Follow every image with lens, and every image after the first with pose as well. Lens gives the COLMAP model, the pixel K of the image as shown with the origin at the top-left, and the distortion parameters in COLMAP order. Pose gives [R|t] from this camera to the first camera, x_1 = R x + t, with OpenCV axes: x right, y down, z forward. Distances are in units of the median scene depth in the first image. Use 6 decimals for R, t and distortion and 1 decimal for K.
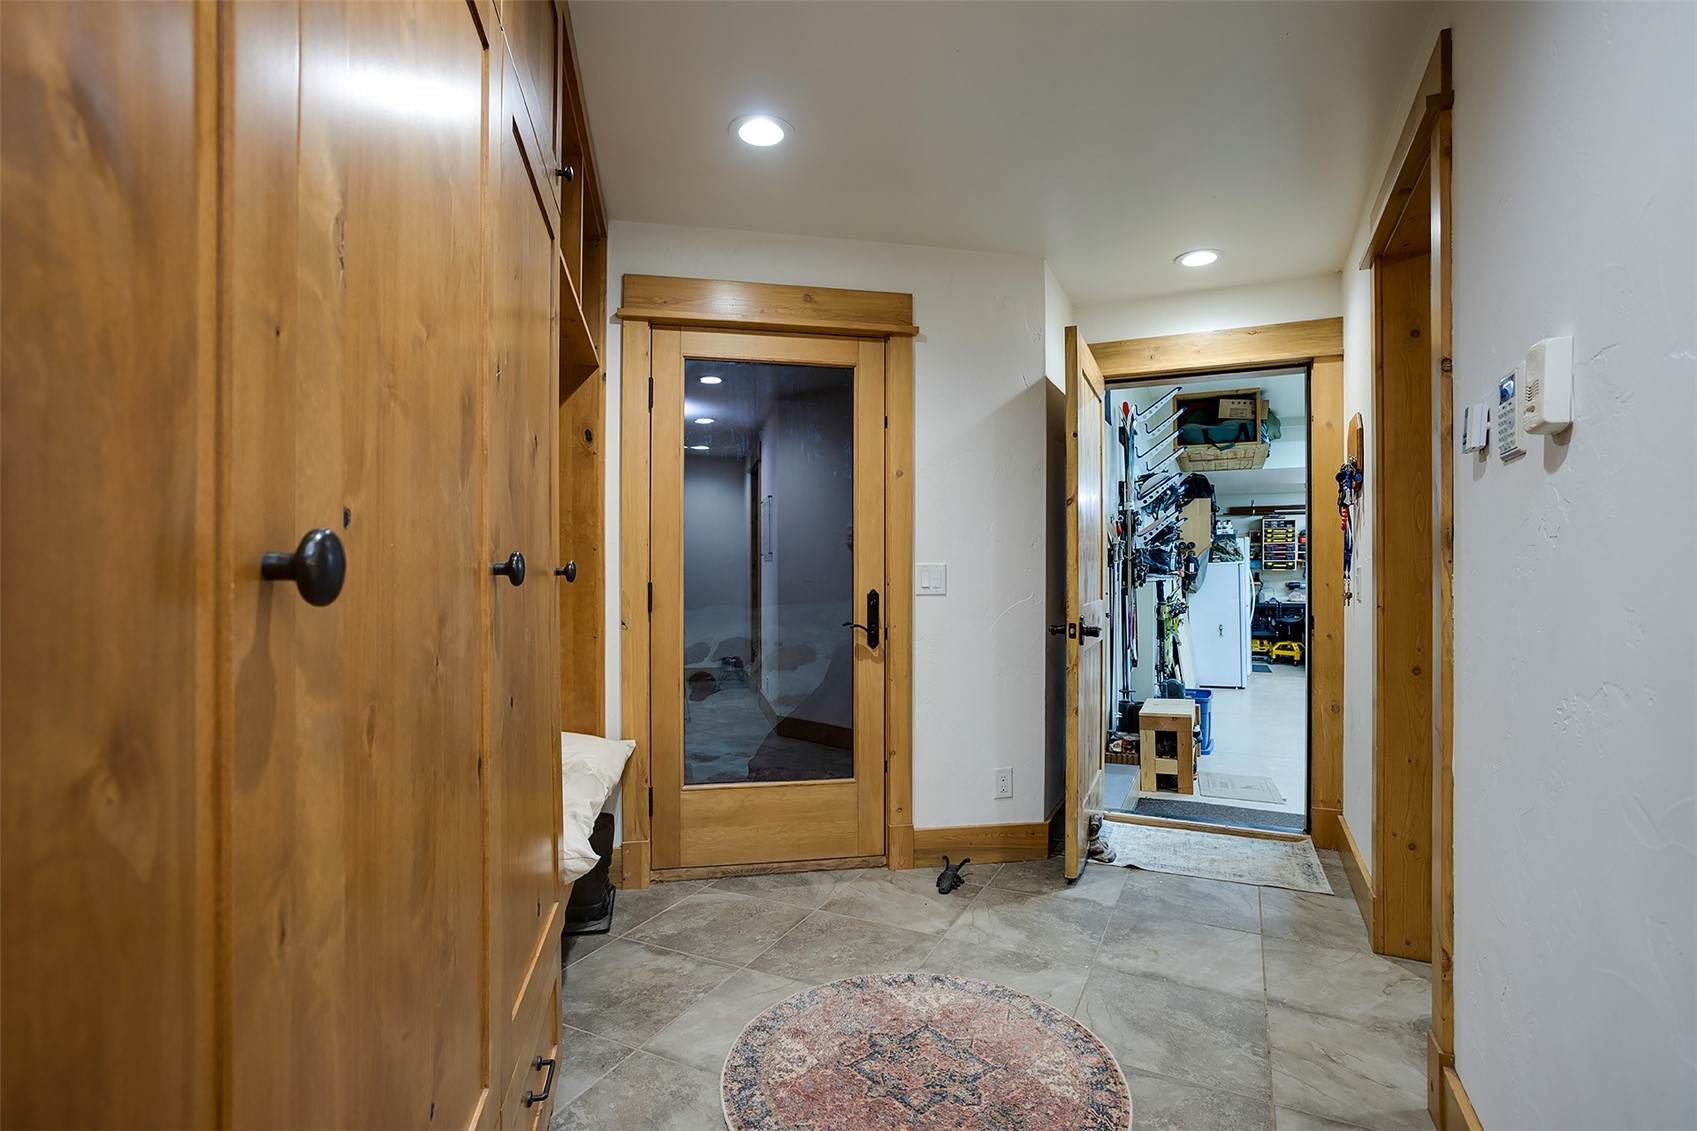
lens RADIAL K [[830.1, 0, 844.6], [0, 830.1, 567.7], [0, 0, 1]] dist [-0.058833, 0.023958]
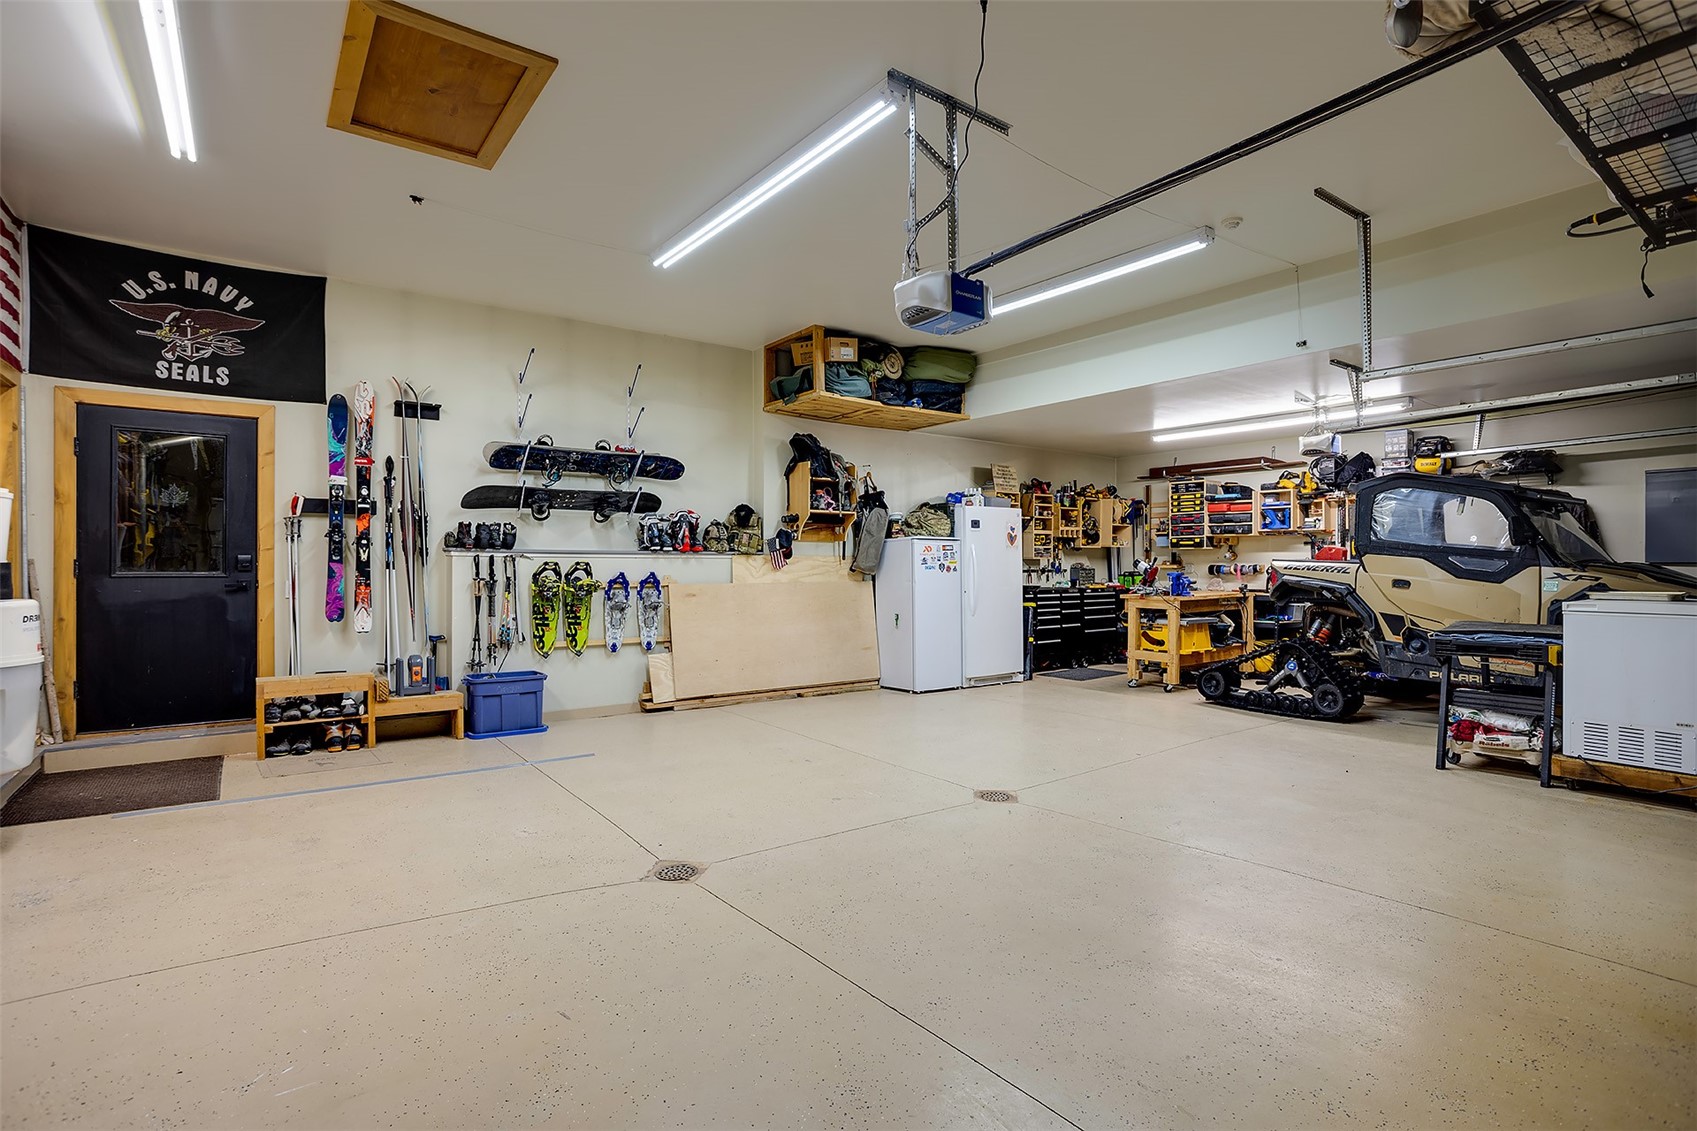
lens RADIAL K [[830.1, 0, 844.6], [0, 830.1, 567.7], [0, 0, 1]] dist [-0.058833, 0.023958]
pose [[0.876656, 0.001179, -0.481116, 0.626983], [0.004005, 0.999944, 0.009749, 0.011775], [0.481100, -0.010473, 0.876603, 0.188417]]
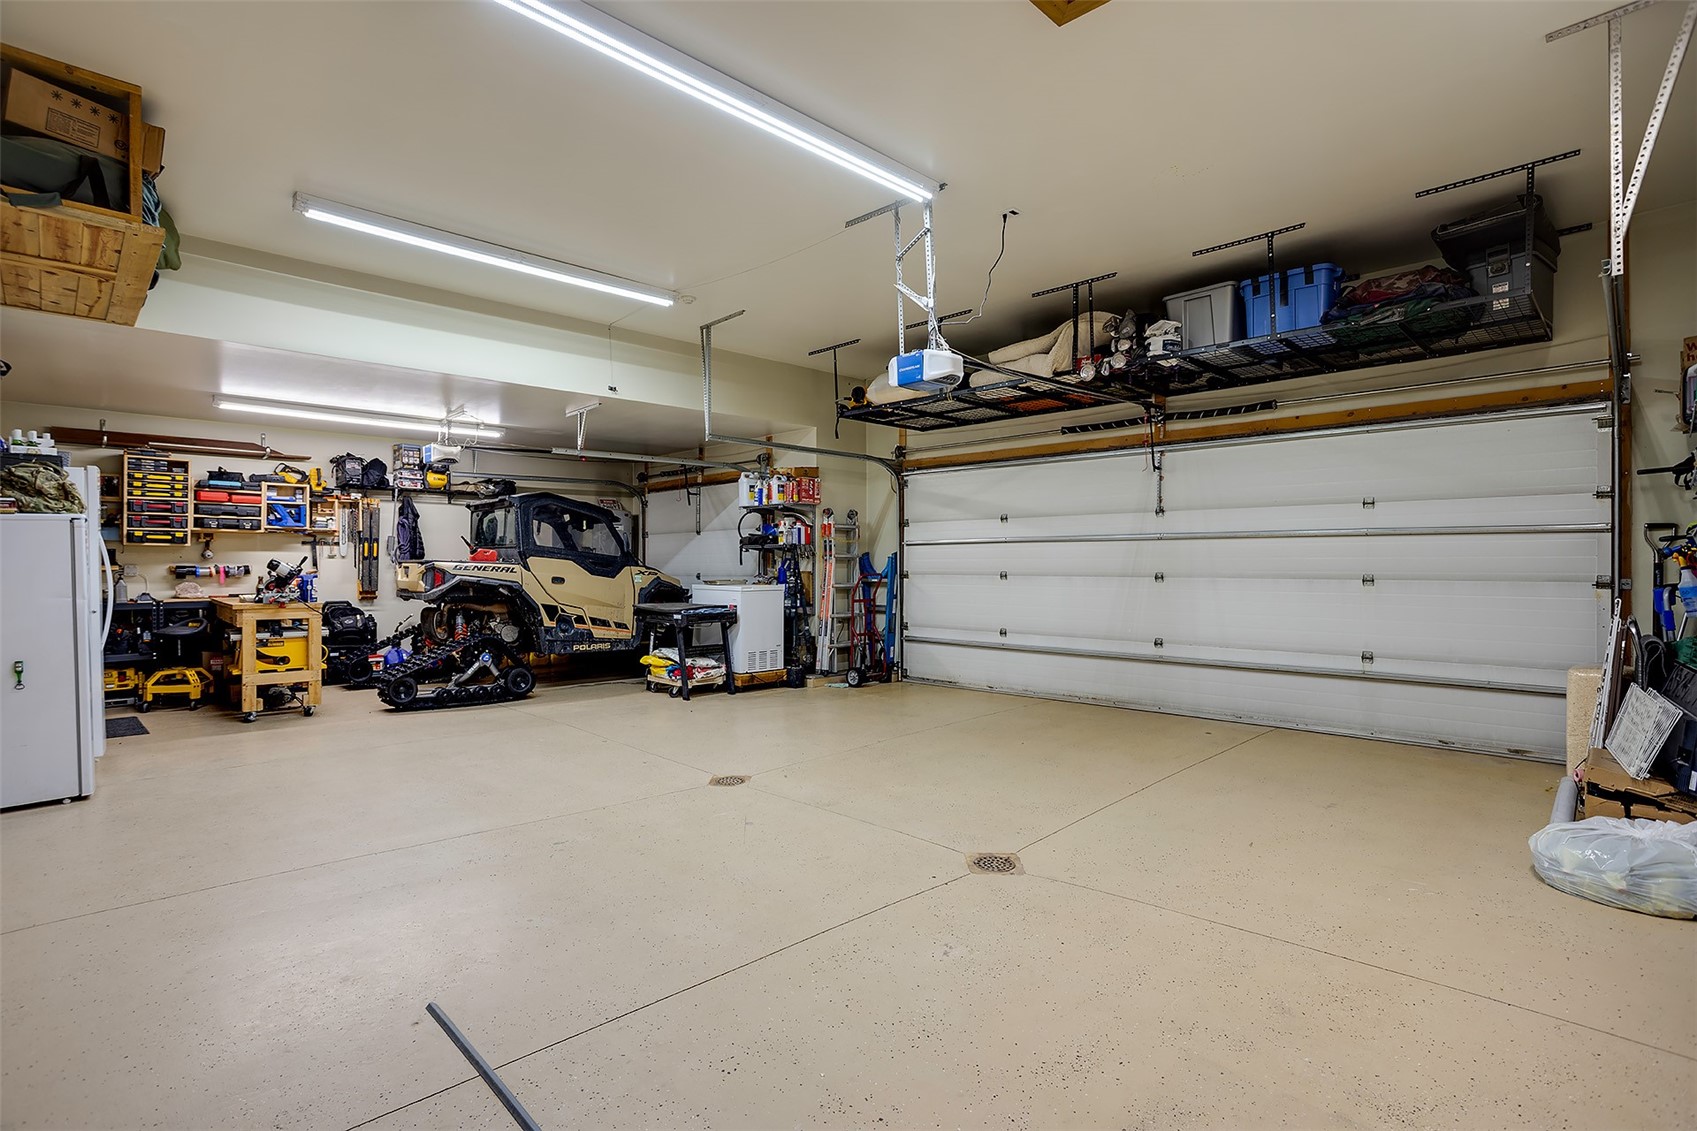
lens RADIAL K [[830.1, 0, 844.6], [0, 830.1, 567.7], [0, 0, 1]] dist [-0.058833, 0.023958]
pose [[0.347655, -0.003321, 0.937617, 0.168278], [-0.006038, 0.999965, 0.005780, 0.012881], [-0.937603, -0.007671, 0.347623, 0.350070]]
